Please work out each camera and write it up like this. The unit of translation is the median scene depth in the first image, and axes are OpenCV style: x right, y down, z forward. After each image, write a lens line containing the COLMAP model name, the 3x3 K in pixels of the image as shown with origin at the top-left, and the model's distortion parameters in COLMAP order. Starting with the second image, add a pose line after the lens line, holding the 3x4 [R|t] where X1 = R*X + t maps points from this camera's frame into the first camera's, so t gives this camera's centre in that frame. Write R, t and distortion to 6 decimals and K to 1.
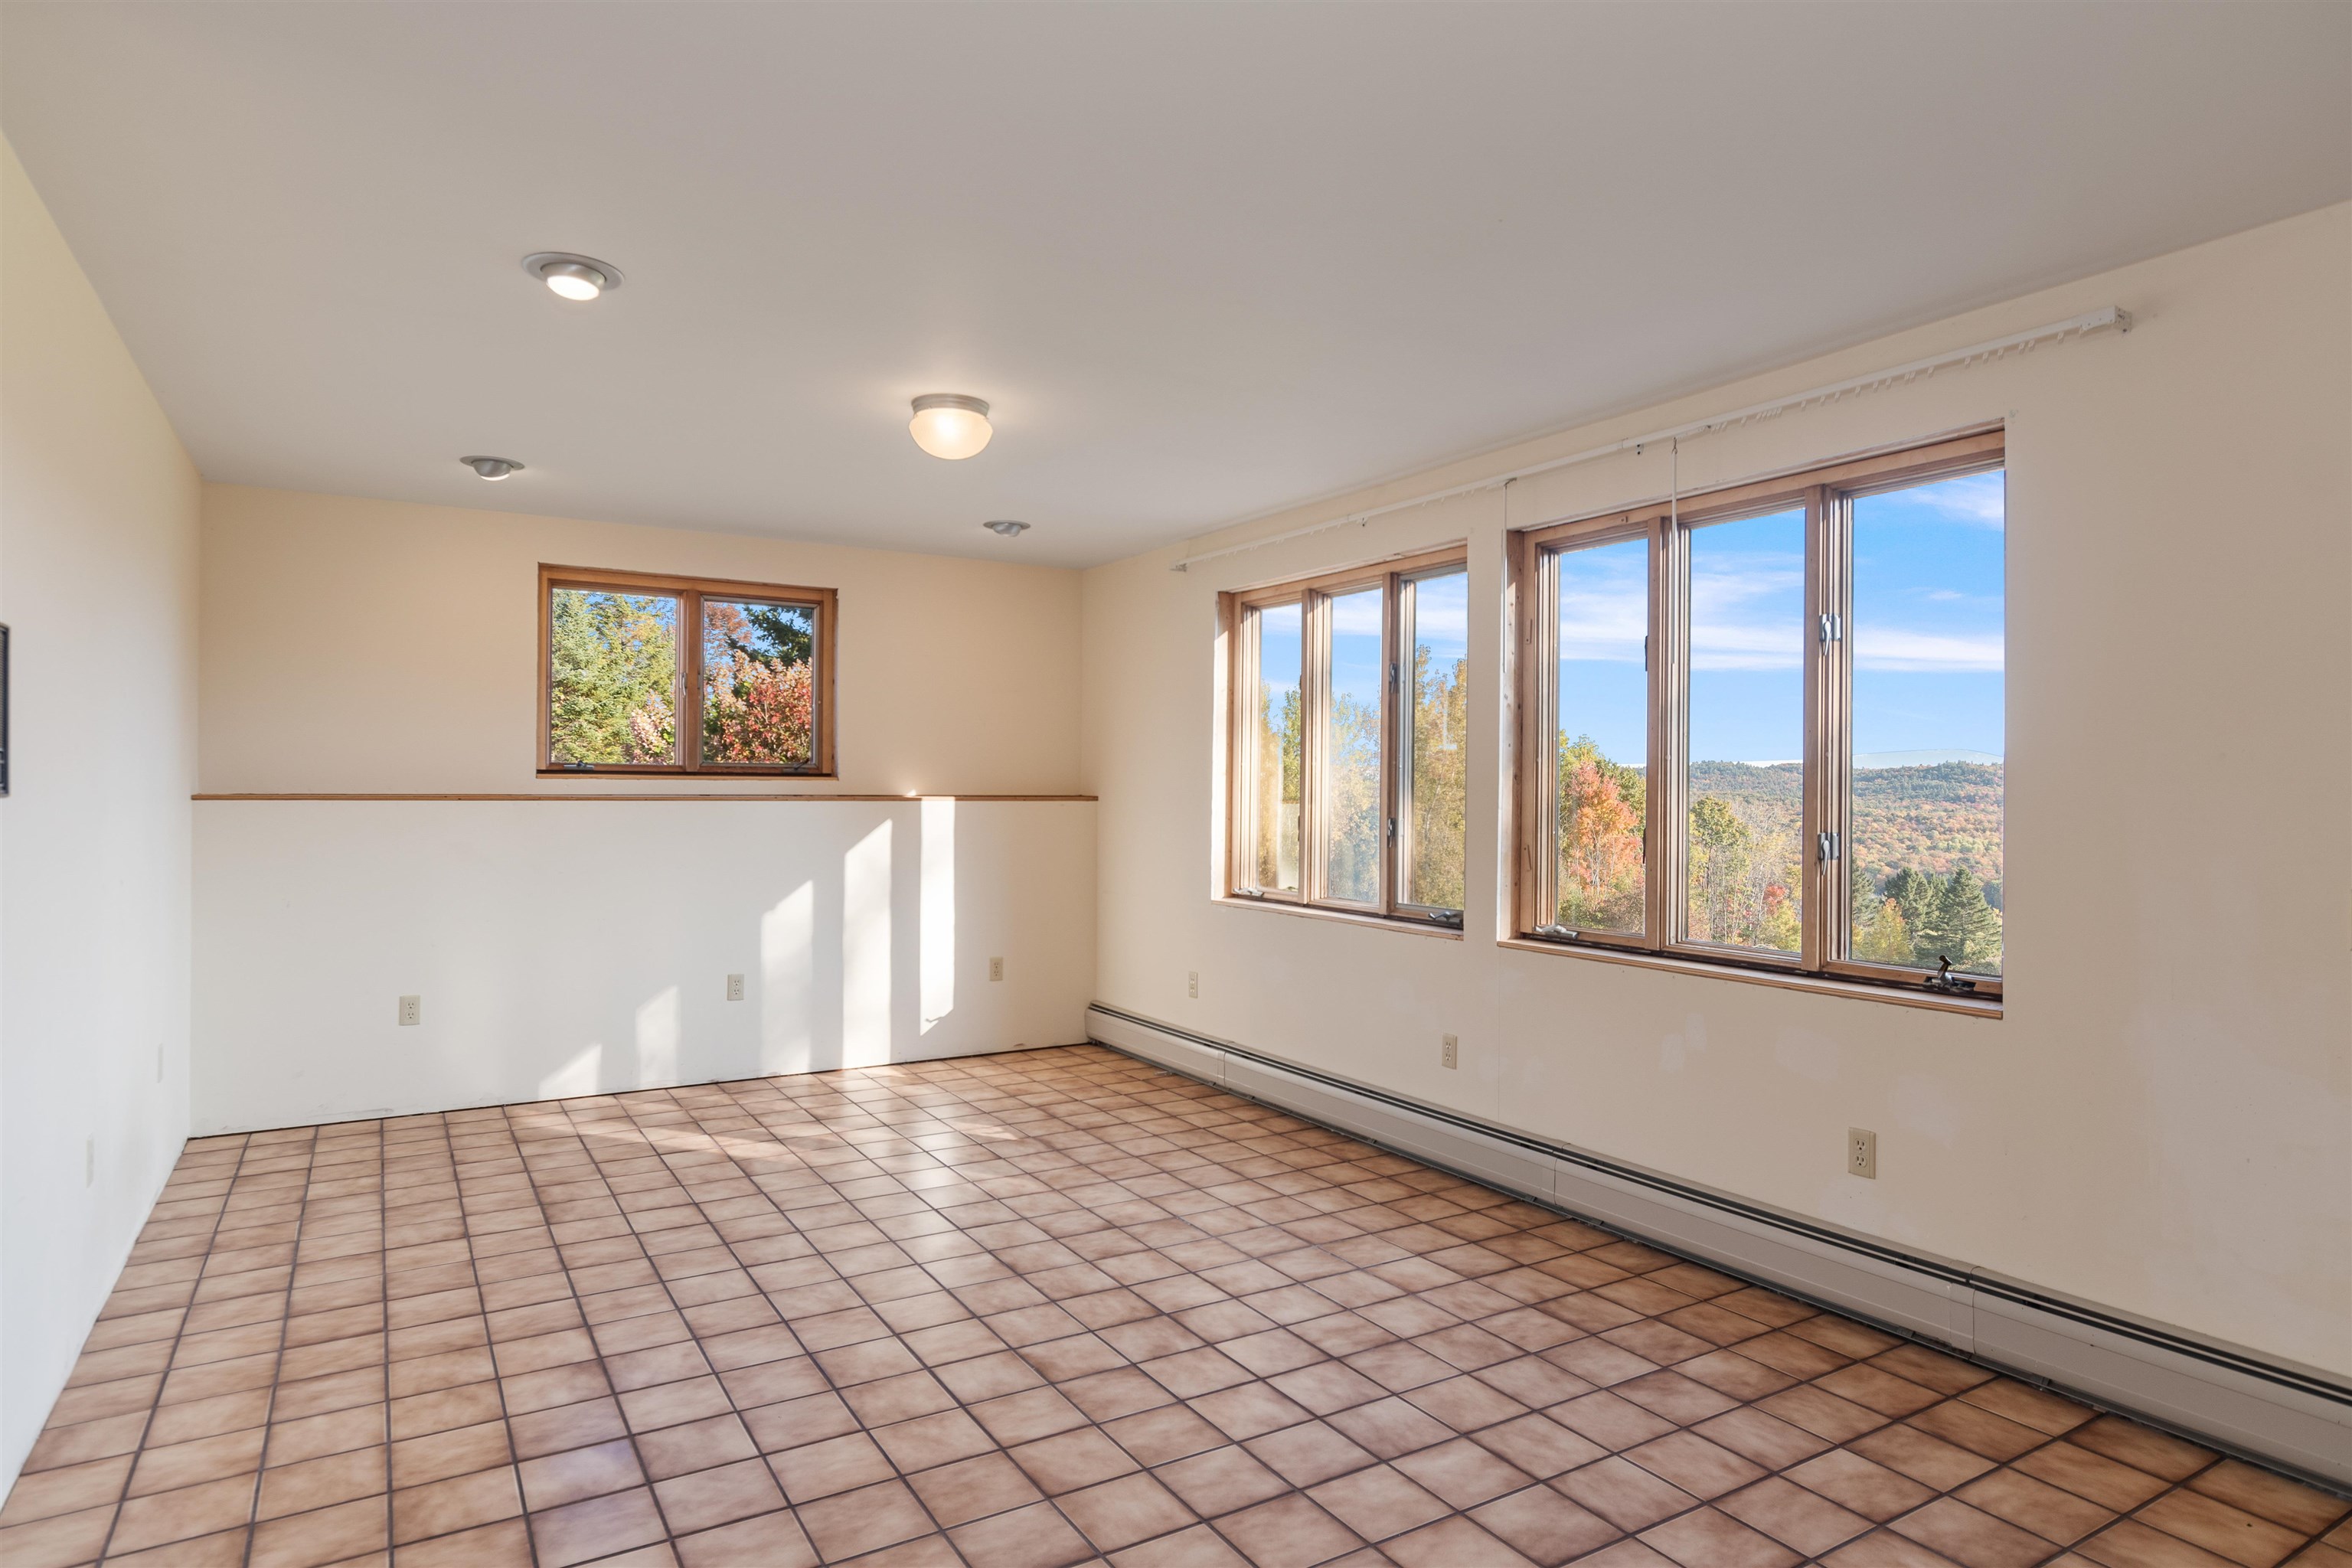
lens RADIAL K [[1312.7, 0, 1181.1], [0, 1312.7, 782.6], [0, 0, 1]] dist [0.001002, -0.000886]
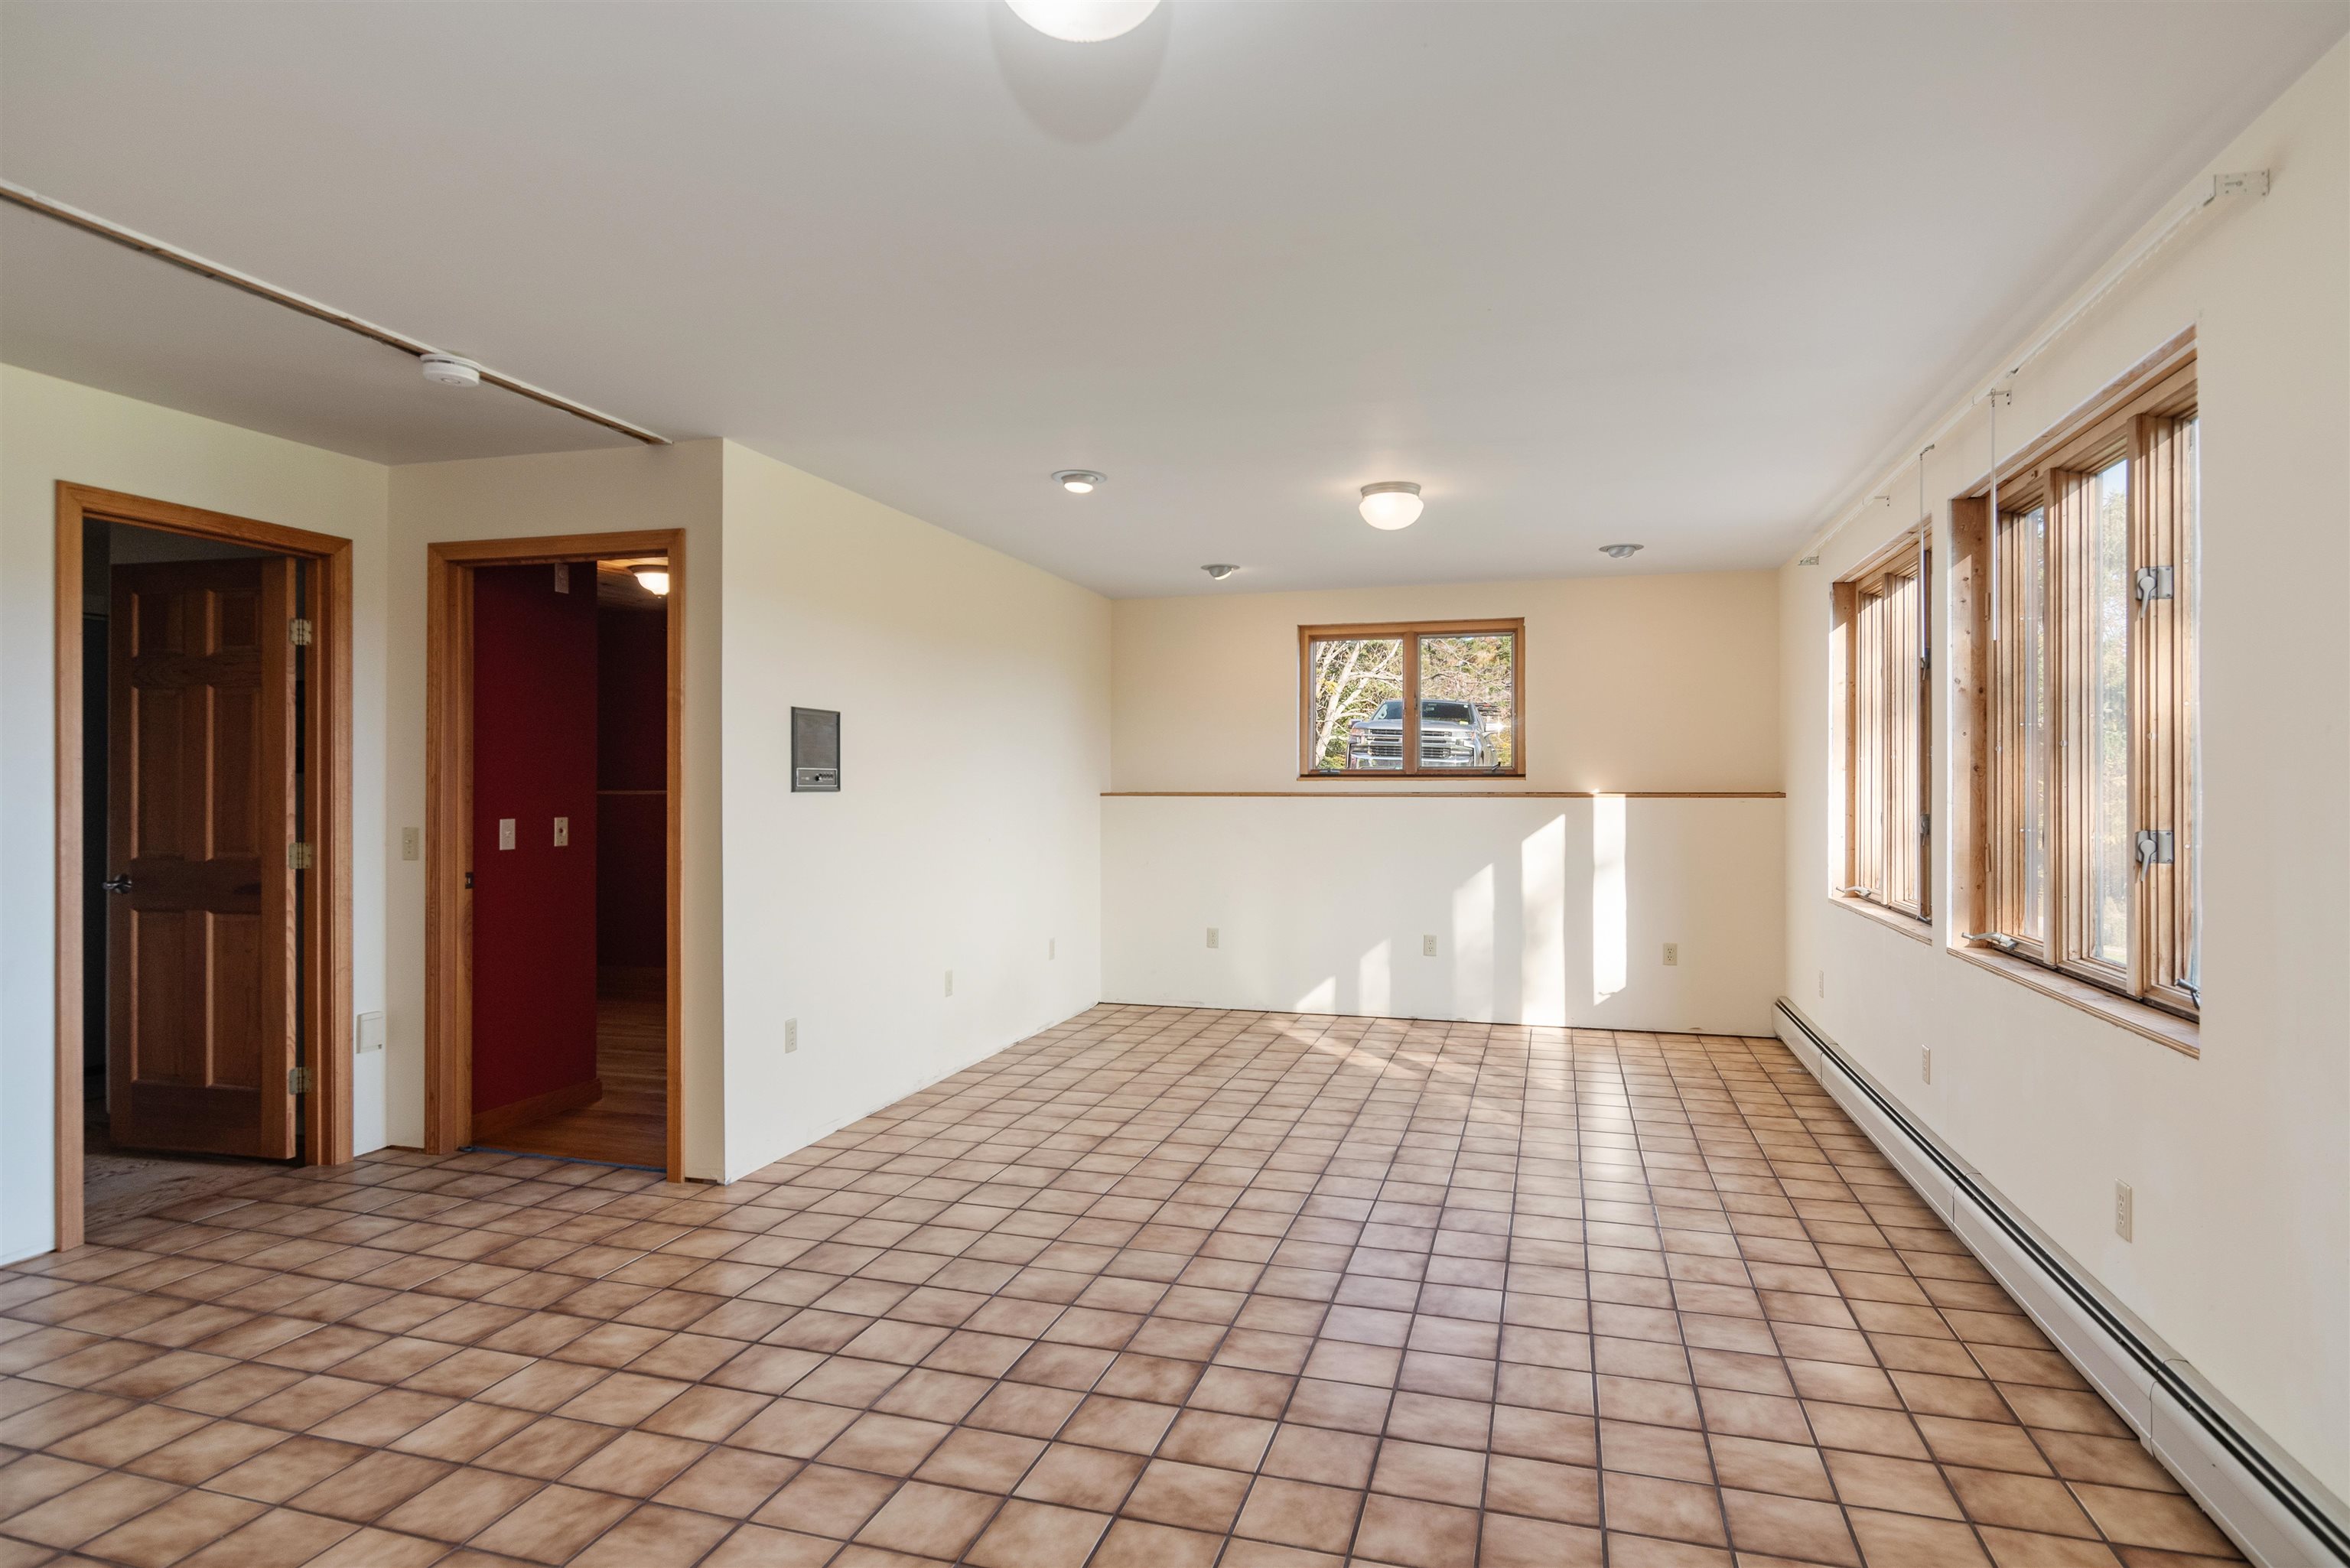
lens RADIAL K [[1279.3, 0, 1183.0], [0, 1279.3, 774.6], [0, 0, 1]] dist [-0.001061, -0.000757]
pose [[0.671391, -0.013587, -0.740979, 0.603779], [0.007721, 0.999906, -0.011339, 0.006275], [0.741063, 0.001892, 0.671433, 0.003058]]
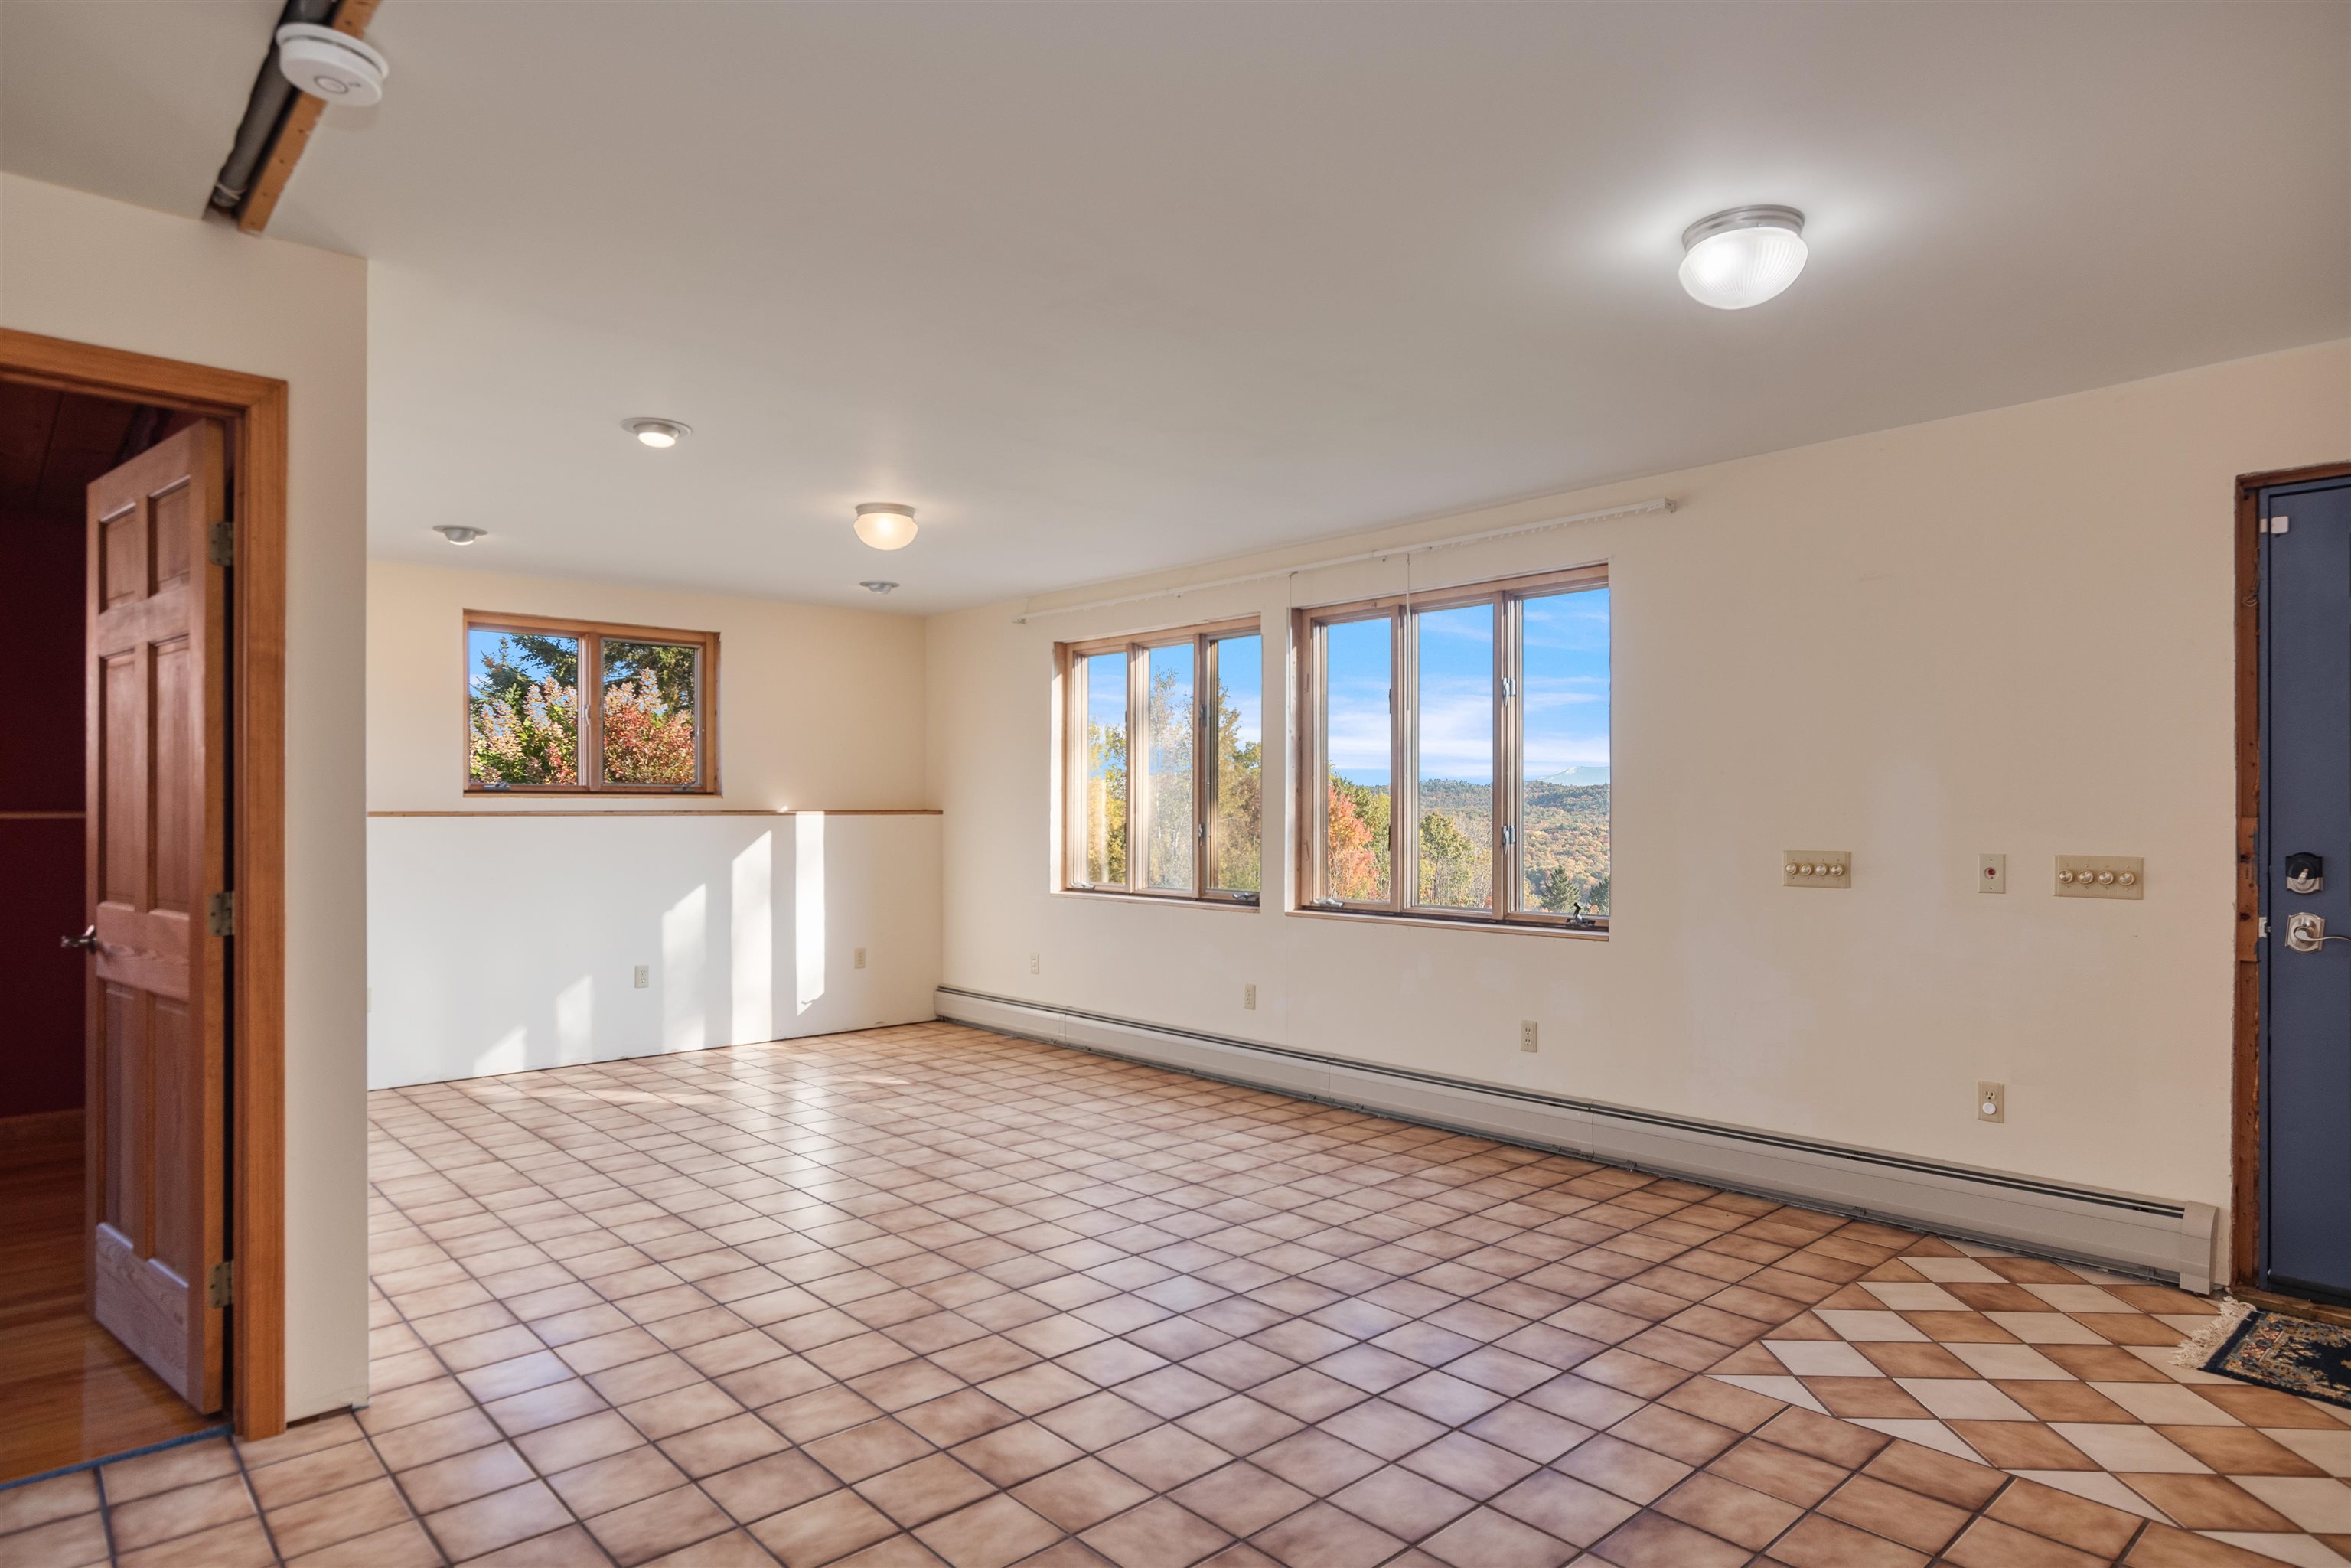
lens RADIAL K [[1320.6, 0, 1181.4], [0, 1320.6, 807.9], [0, 0, 1]] dist [0.001622, 0.000396]
pose [[0.981548, -0.007952, 0.191050, -0.136560], [0.007197, 0.999963, 0.004644, 0.007213], [-0.191080, -0.003183, 0.981569, -0.348465]]
